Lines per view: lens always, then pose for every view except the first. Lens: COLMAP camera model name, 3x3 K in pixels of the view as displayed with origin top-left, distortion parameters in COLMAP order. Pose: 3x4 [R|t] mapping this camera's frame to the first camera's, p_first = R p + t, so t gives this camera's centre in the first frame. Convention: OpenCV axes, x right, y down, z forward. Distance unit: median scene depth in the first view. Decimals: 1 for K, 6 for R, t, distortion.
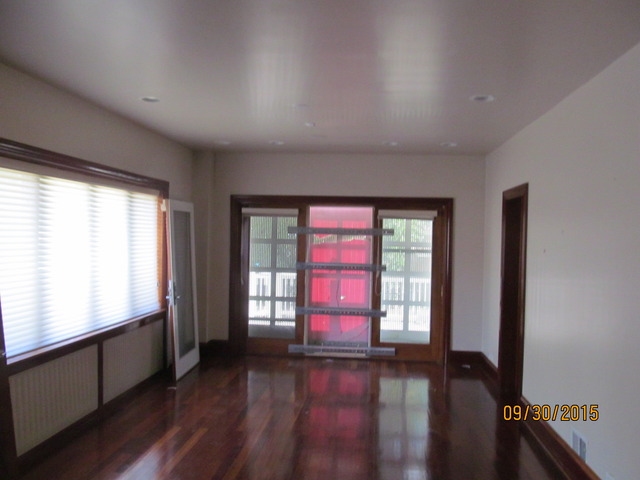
lens RADIAL K [[535.8, 0, 319.2], [0, 535.8, 238.4], [0, 0, 1]] dist [-0.064811, 0.033184]
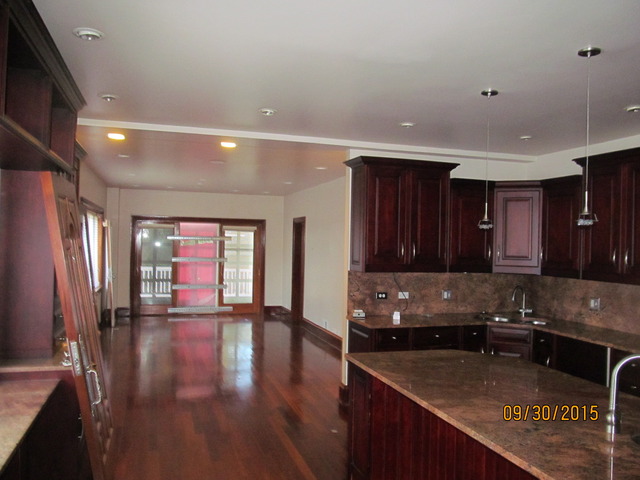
lens RADIAL K [[535.8, 0, 317.0], [0, 535.8, 241.1], [0, 0, 1]] dist [-0.064811, 0.033184]
pose [[0.922748, 0.003959, 0.385384, -0.266362], [0.003502, 0.999820, -0.018655, 0.029198], [-0.385389, 0.018563, 0.922568, -0.681165]]
